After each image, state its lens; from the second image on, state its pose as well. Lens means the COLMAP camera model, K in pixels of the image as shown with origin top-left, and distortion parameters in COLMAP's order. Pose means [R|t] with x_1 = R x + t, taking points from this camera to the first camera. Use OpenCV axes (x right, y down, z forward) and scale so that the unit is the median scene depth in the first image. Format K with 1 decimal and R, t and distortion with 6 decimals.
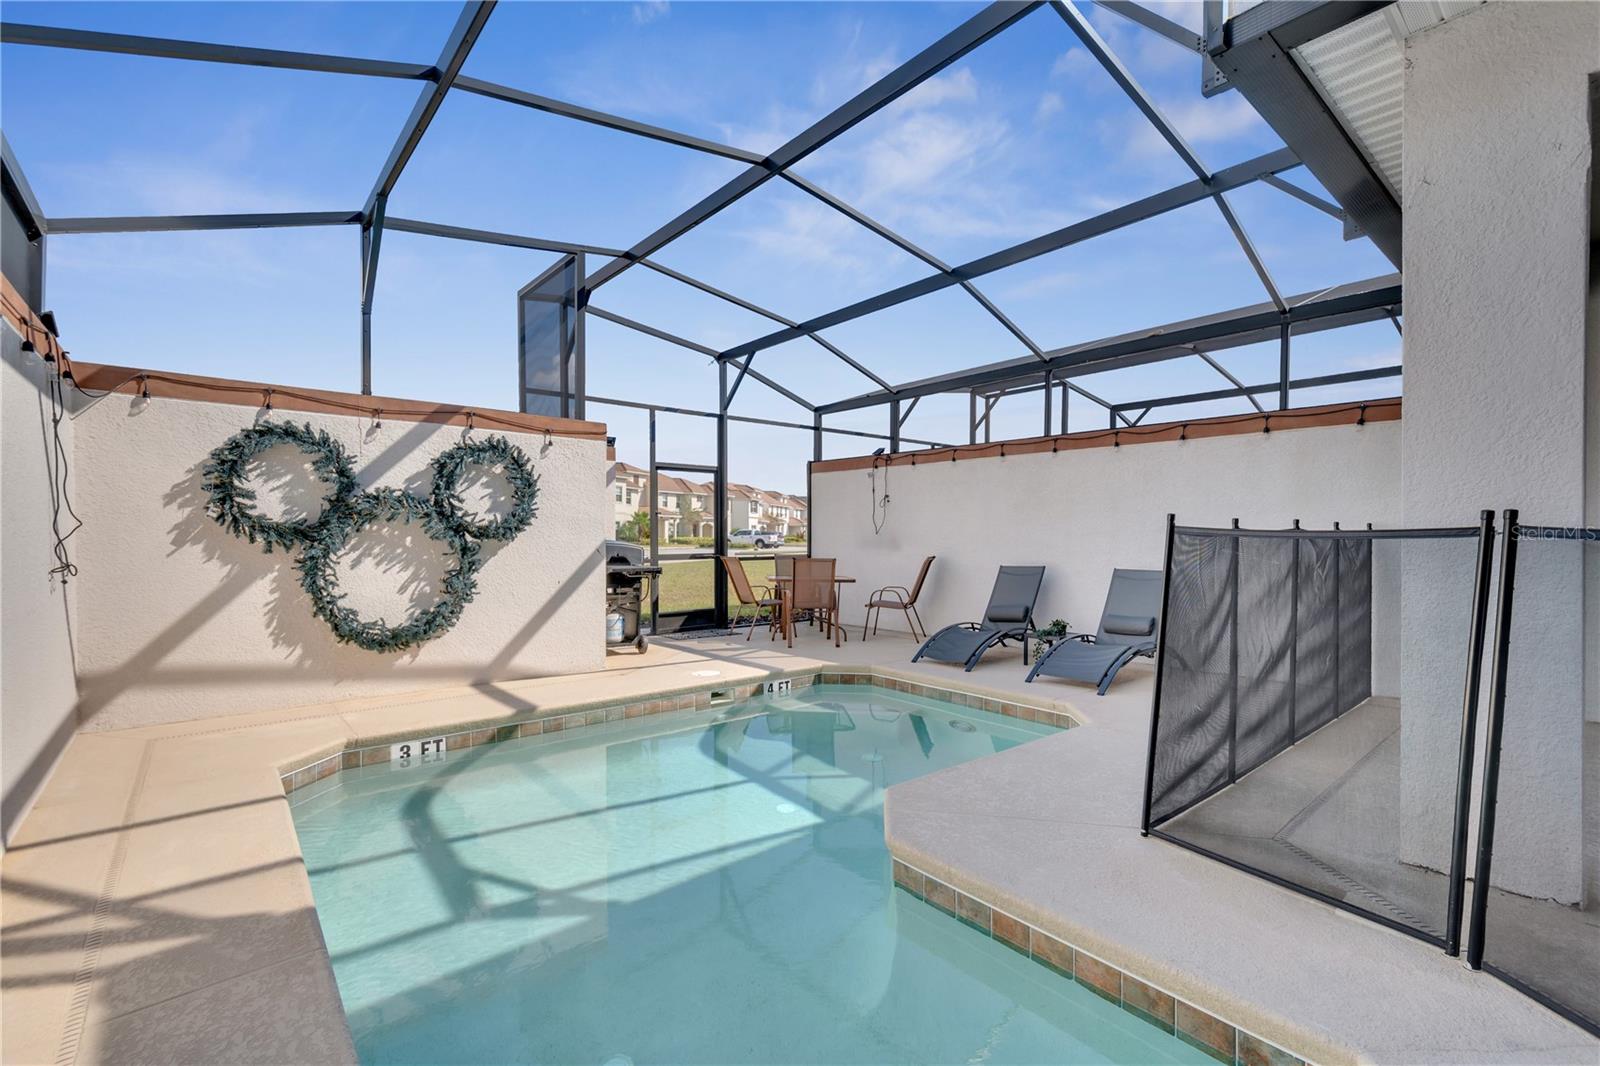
lens RADIAL K [[700.6, 0, 799.8], [0, 700.6, 539.7], [0, 0, 1]] dist [-0.000213, -0.000004]
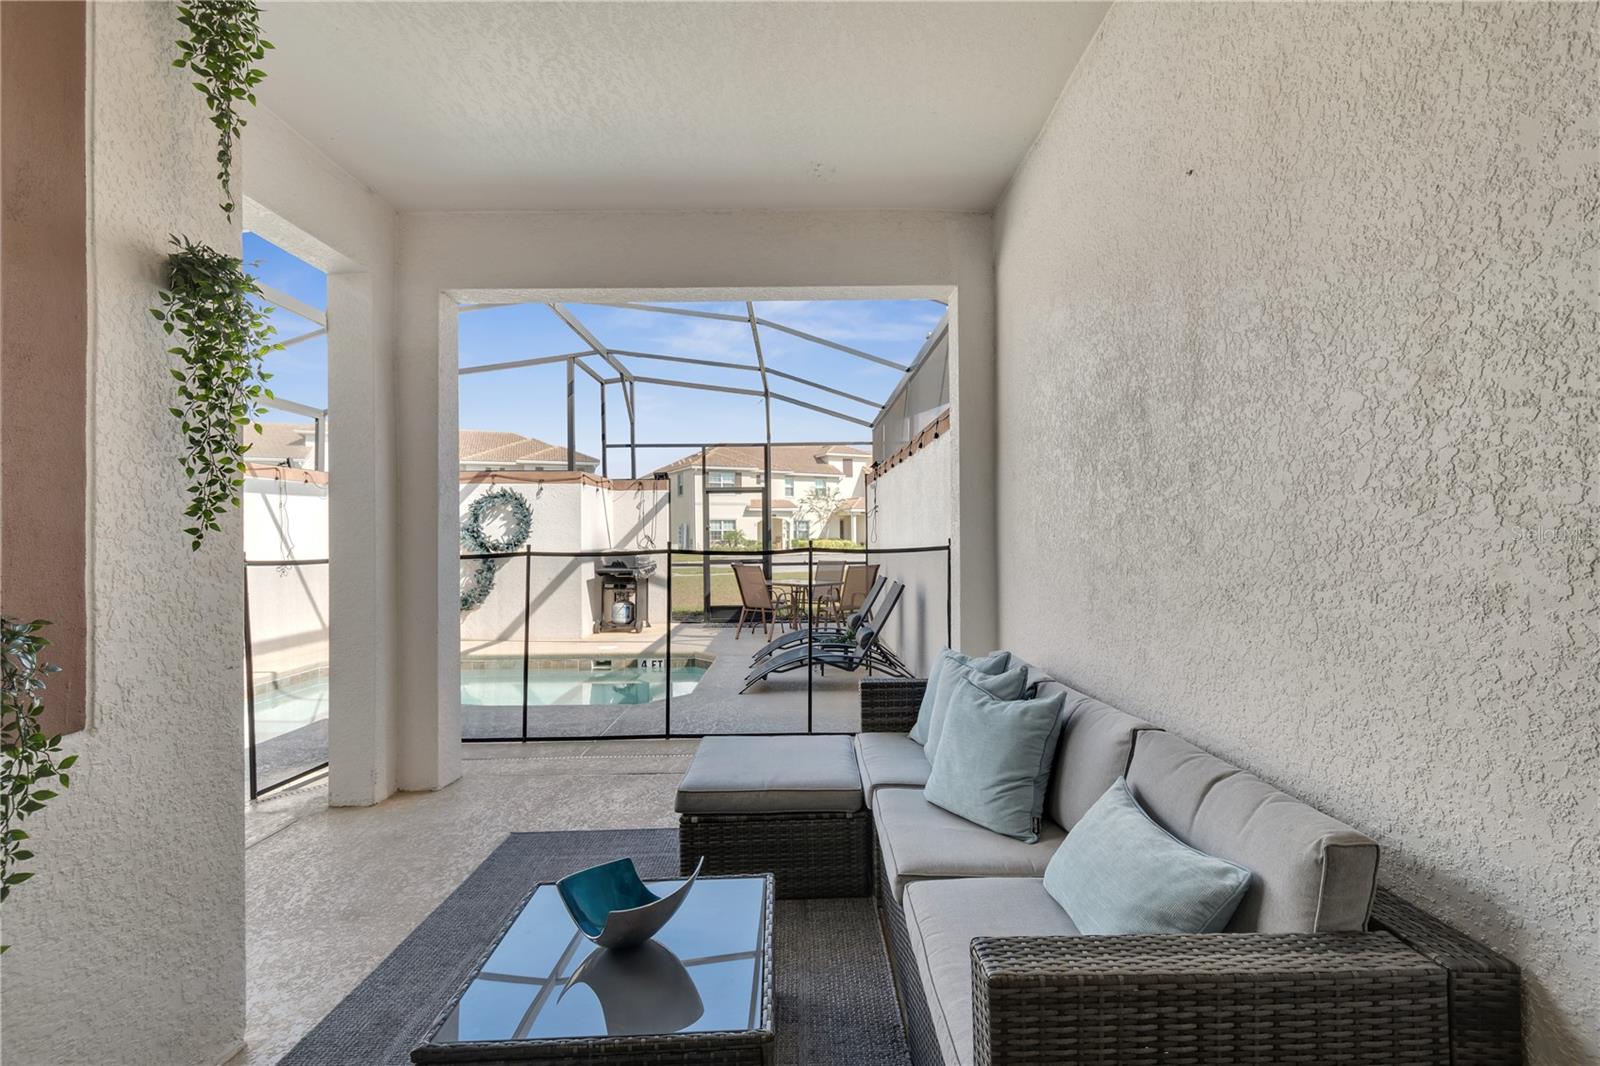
lens RADIAL K [[700.6, 0, 800.3], [0, 700.6, 539.1], [0, 0, 1]] dist [-0.000213, -0.000004]
pose [[0.765373, -0.012346, -0.643468, 1.093762], [0.011809, 0.999917, -0.005139, -0.012952], [0.643478, -0.003666, 0.765456, 0.193455]]
